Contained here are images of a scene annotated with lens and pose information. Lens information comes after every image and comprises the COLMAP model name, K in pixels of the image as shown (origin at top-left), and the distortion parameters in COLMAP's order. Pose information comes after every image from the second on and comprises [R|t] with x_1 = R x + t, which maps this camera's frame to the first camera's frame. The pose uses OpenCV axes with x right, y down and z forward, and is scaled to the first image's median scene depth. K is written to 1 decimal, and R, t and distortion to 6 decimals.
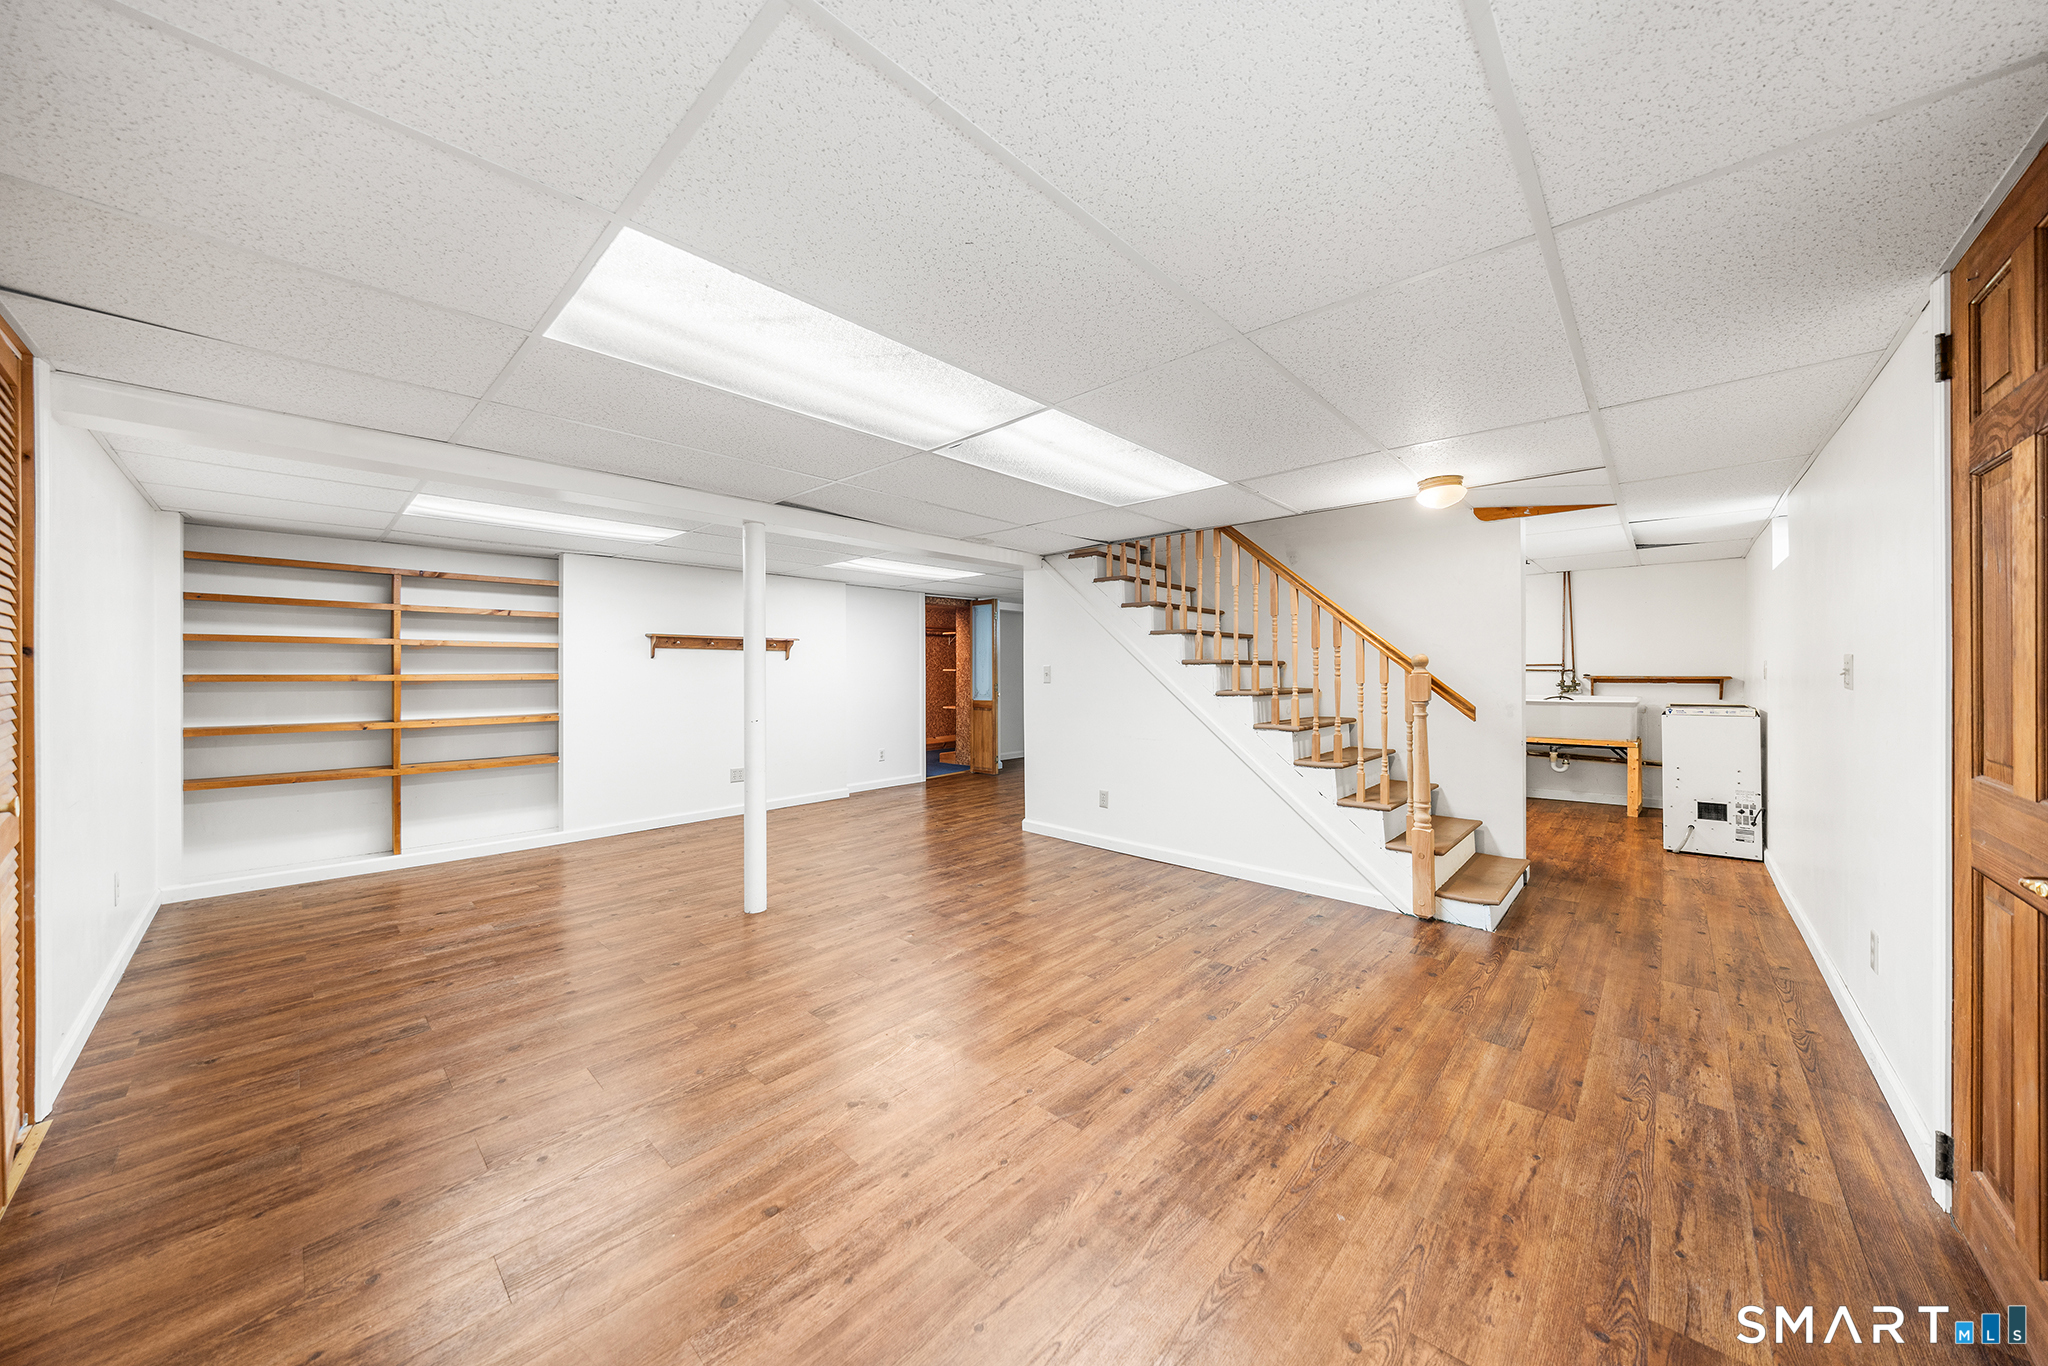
lens RADIAL K [[699.5, 0, 1014.7], [0, 699.5, 669.4], [0, 0, 1]] dist [0.005776, -0.000379]
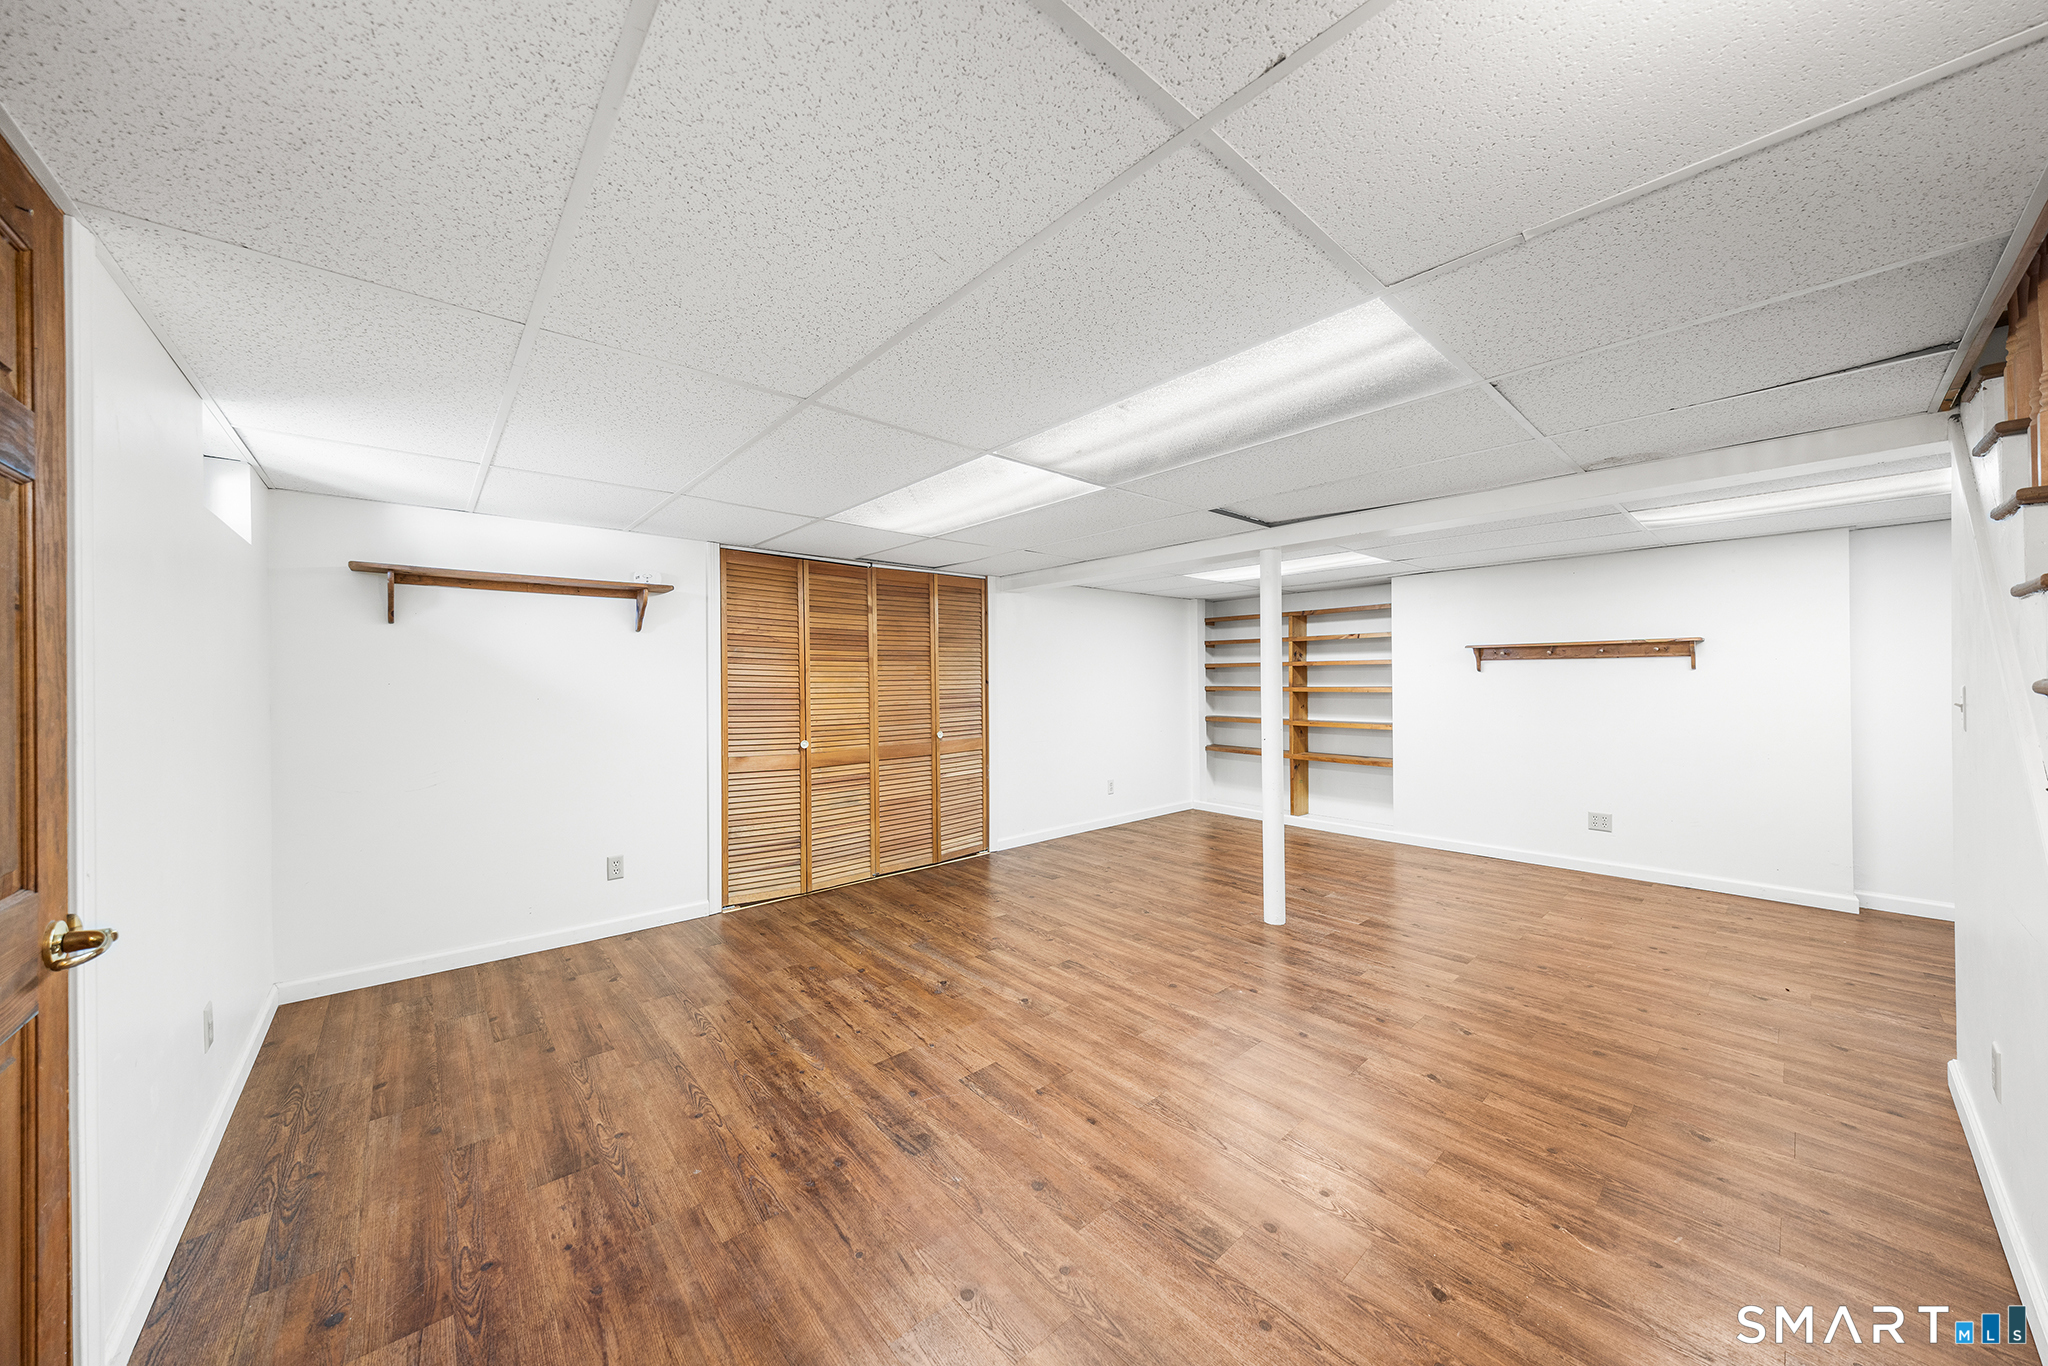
lens RADIAL K [[699.5, 0, 1020.4], [0, 699.5, 685.3], [0, 0, 1]] dist [0.005776, -0.000379]
pose [[-0.100617, 0.012178, -0.994851, 1.278947], [0.010578, 0.999882, 0.011170, -0.040504], [0.994869, -0.009400, -0.100734, 1.352314]]
